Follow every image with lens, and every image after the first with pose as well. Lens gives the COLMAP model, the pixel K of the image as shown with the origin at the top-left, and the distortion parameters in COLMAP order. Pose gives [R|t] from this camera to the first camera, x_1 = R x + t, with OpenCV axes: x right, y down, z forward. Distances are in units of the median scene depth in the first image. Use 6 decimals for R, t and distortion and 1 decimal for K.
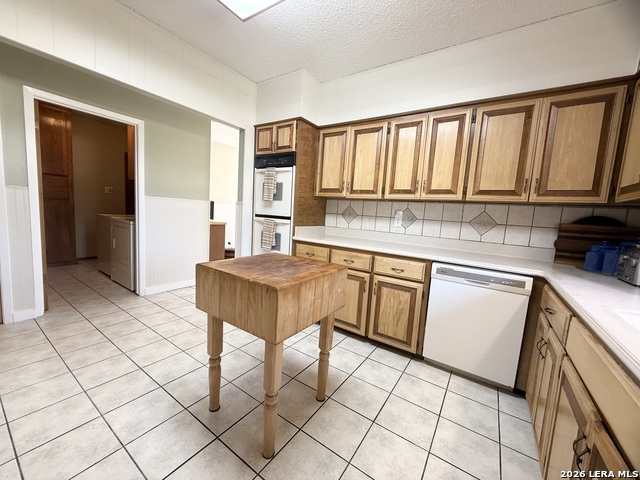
lens RADIAL K [[256.3, 0, 318.2], [0, 256.3, 238.9], [0, 0, 1]] dist [0.001453, 0.000088]
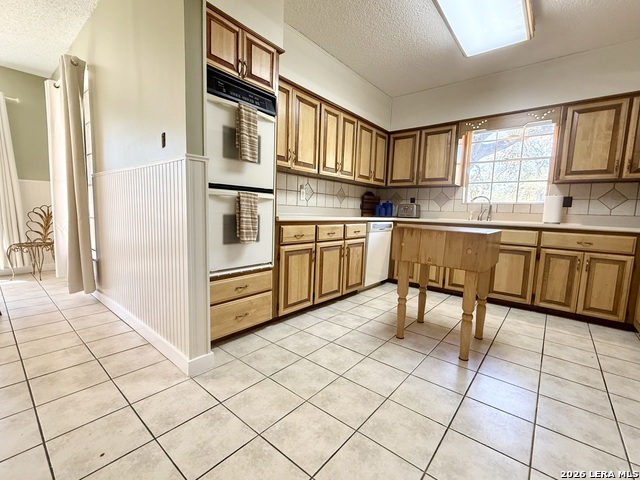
lens RADIAL K [[285.5, 0, 320.0], [0, 285.5, 240.0], [0, 0, 1]] dist [0.001034, 0.000188]
pose [[0.090673, -0.160661, 0.982836, -1.073581], [0.077161, 0.985068, 0.153907, -0.072799], [-0.992887, 0.061882, 0.101716, 0.967967]]
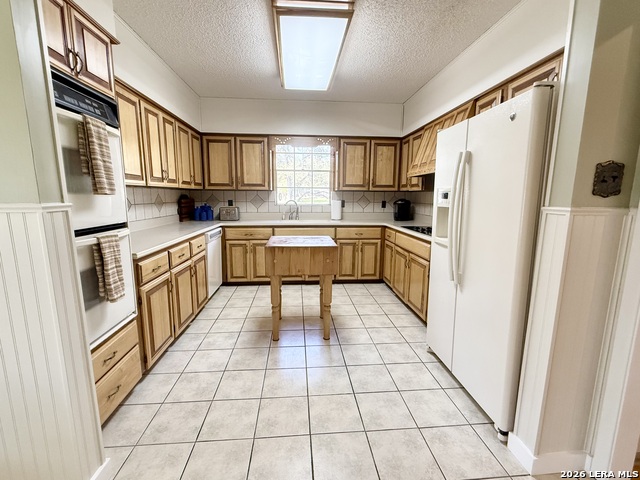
lens RADIAL K [[282.0, 0, 320.0], [0, 282.0, 240.0], [0, 0, 1]] dist [-0.000099, -0.000109]
pose [[-0.632670, -0.186374, 0.751660, -1.012927], [0.034150, 0.962950, 0.267507, -0.238548], [-0.773668, 0.194913, -0.602866, 1.270900]]
